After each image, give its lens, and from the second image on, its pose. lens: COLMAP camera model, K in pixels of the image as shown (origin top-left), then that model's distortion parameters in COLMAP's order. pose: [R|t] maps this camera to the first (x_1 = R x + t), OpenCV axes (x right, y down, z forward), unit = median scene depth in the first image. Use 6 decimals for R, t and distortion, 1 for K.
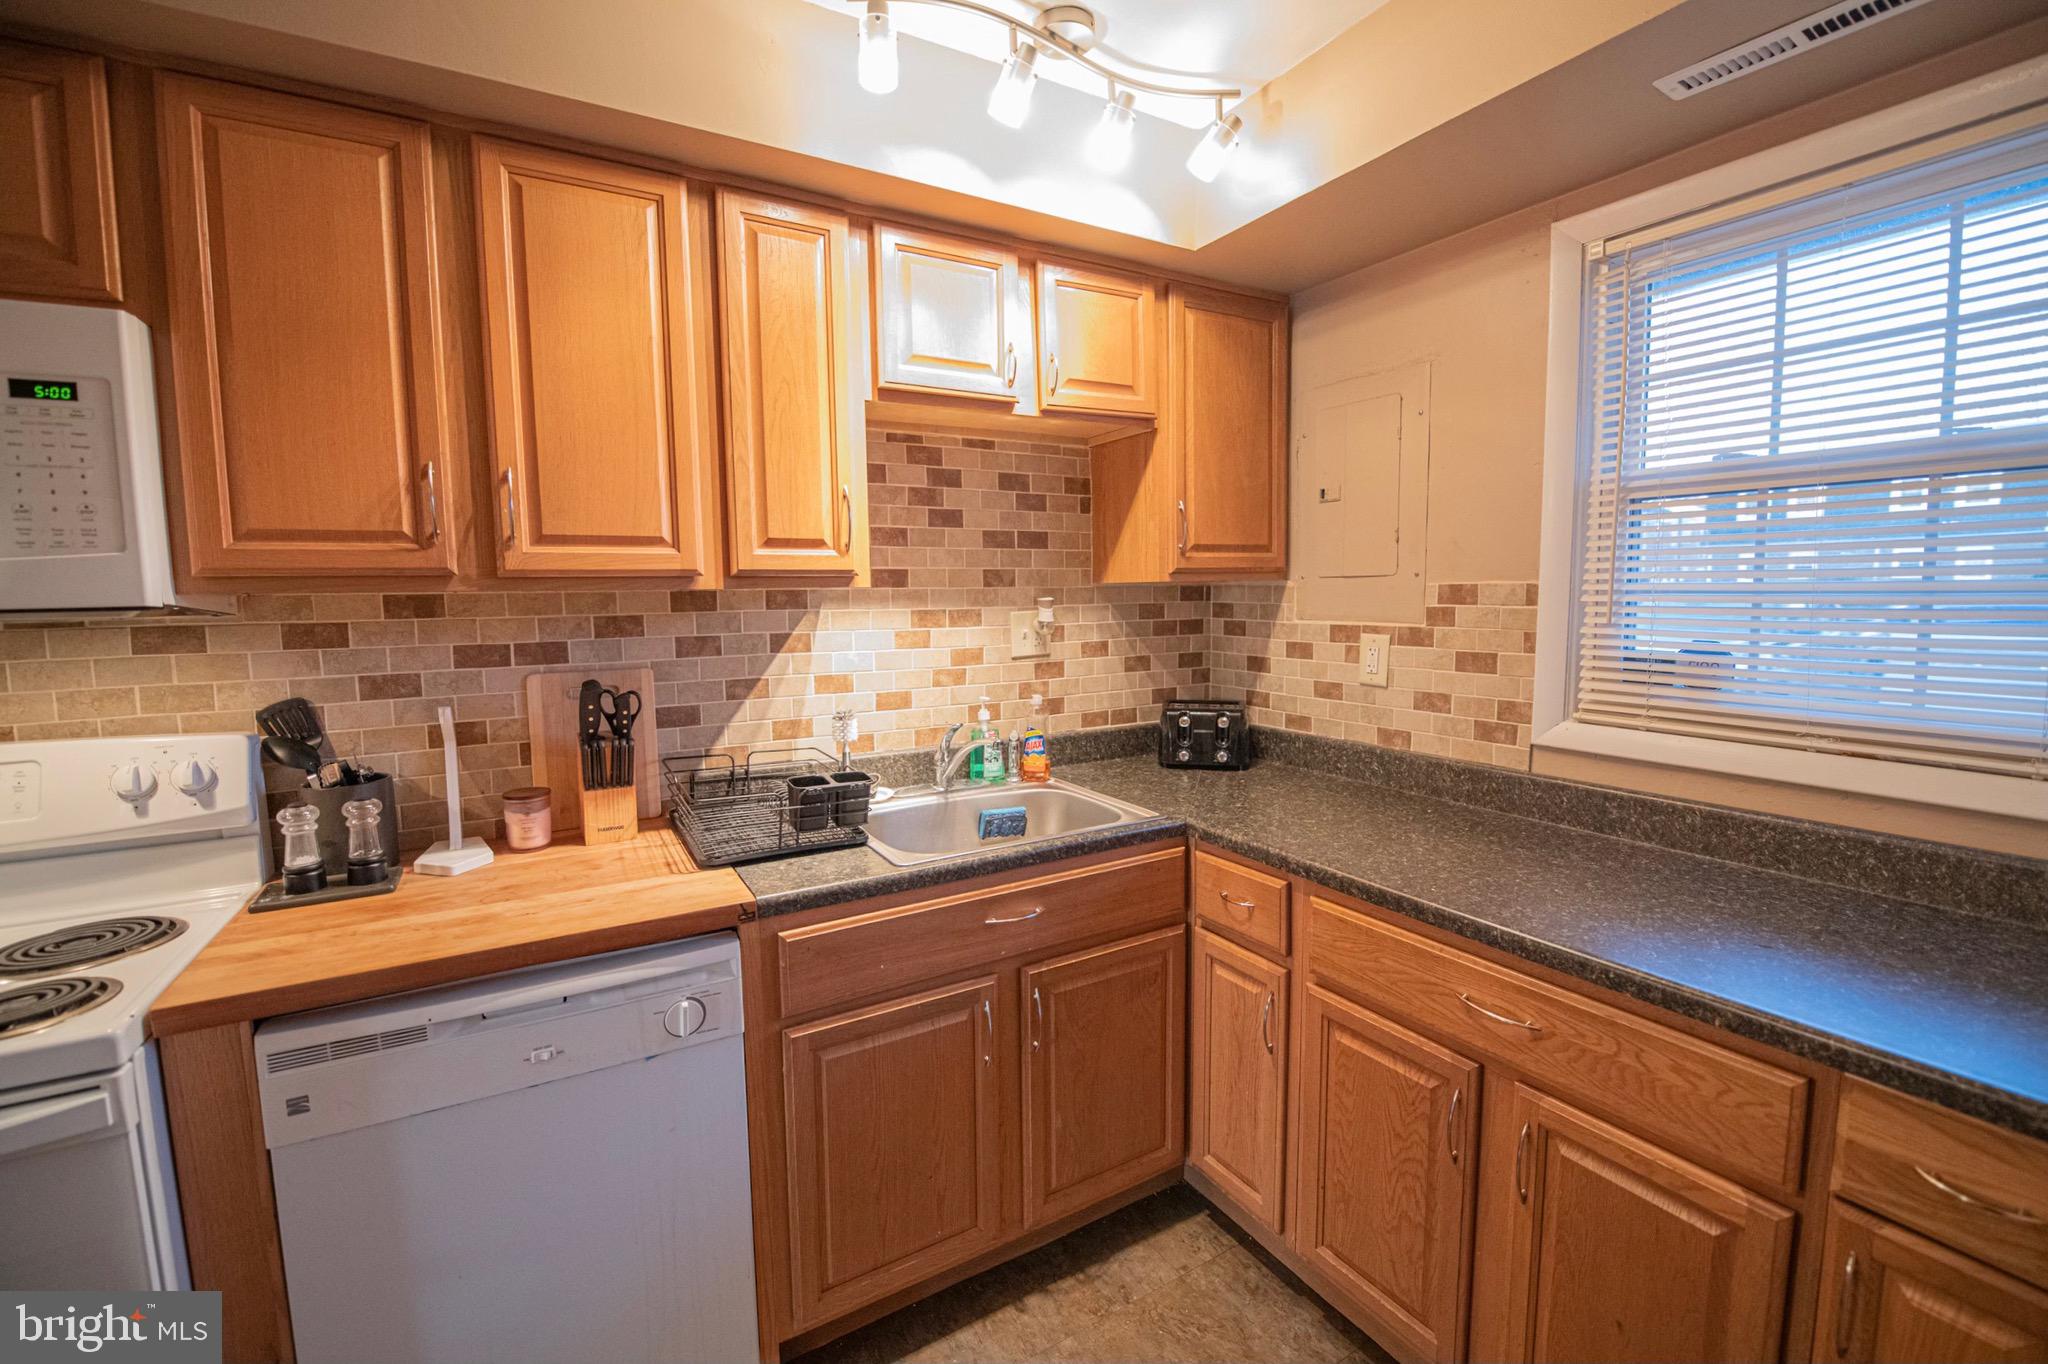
lens RADIAL K [[847.5, 0, 1013.6], [0, 847.5, 666.1], [0, 0, 1]] dist [-0.018667, -0.001606]
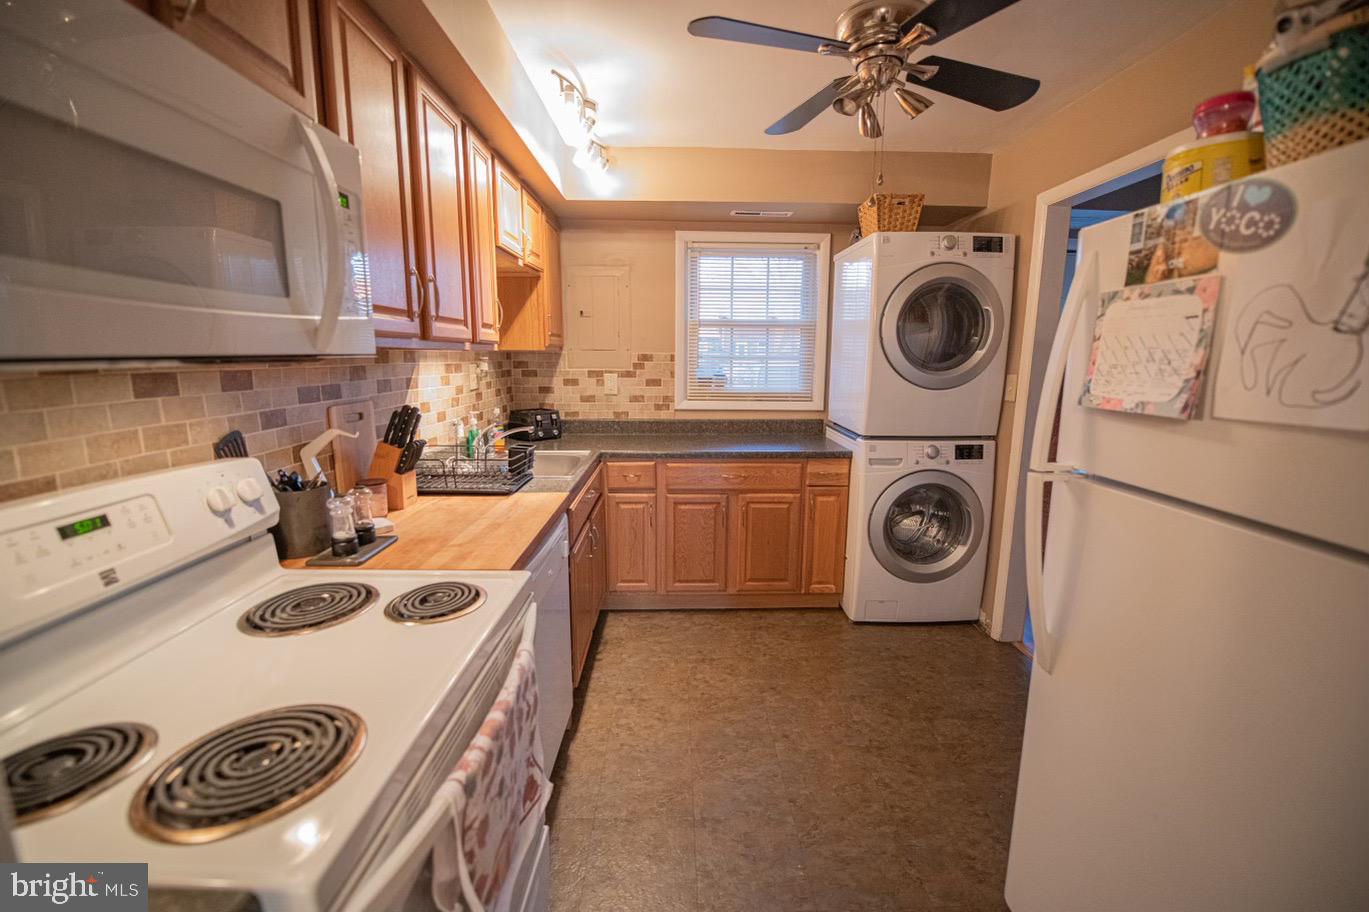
lens RADIAL K [[566.5, 0, 677.8], [0, 566.5, 449.6], [0, 0, 1]] dist [-0.018667, -0.001606]
pose [[0.494872, -0.127994, 0.859488, -1.208302], [0.064723, 0.991774, 0.110428, 0.016157], [-0.866552, 0.000980, 0.499086, 0.009237]]
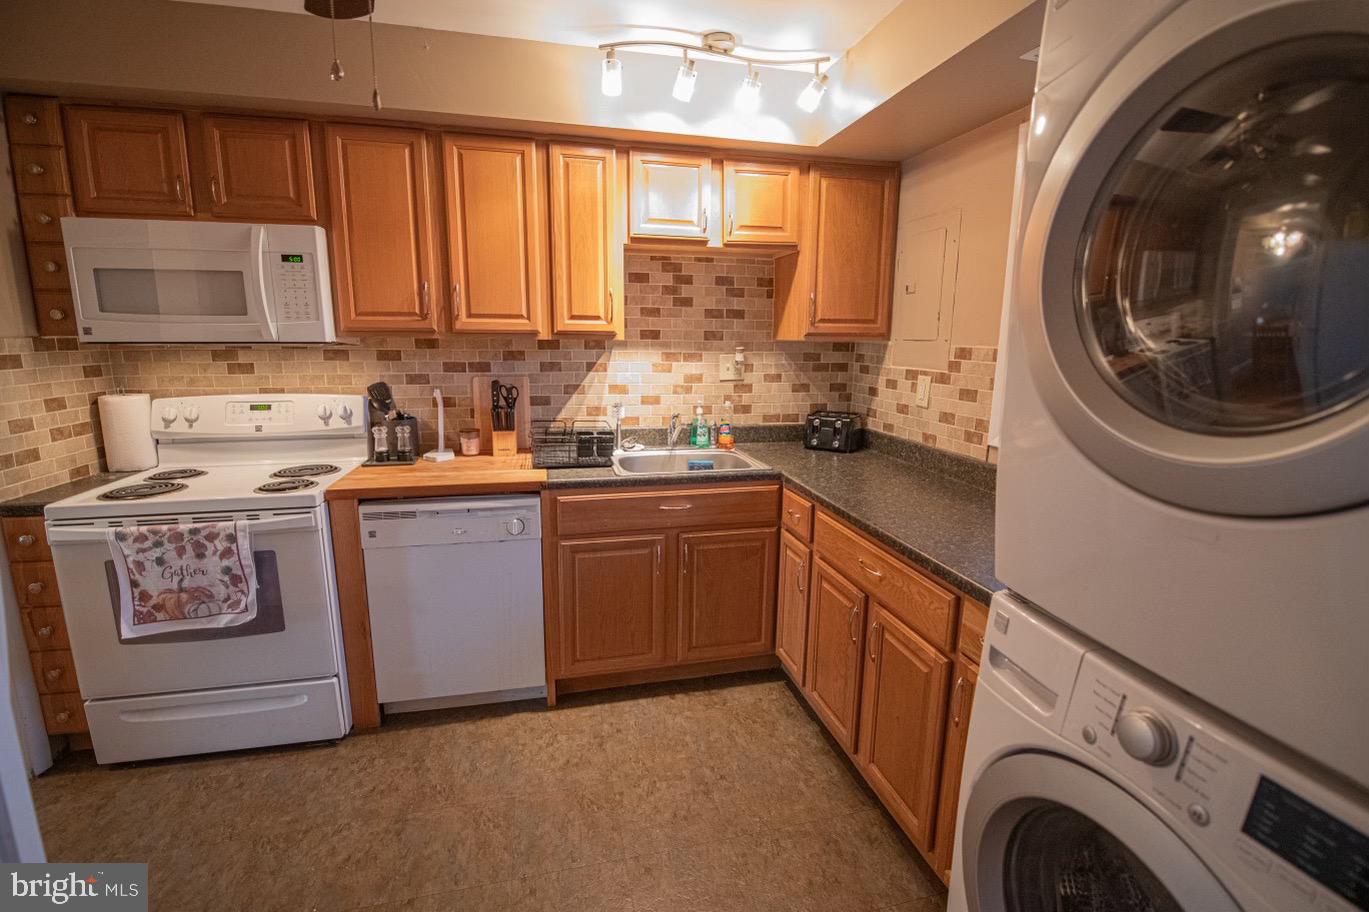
lens RADIAL K [[589.3, 0, 676.0], [0, 589.3, 444.1], [0, 0, 1]] dist [-0.015561, -0.000632]
pose [[0.956532, 0.076414, -0.281438, 0.387791], [-0.049609, 0.993631, 0.101174, 0.003615], [0.287376, -0.082814, 0.954231, -0.330350]]
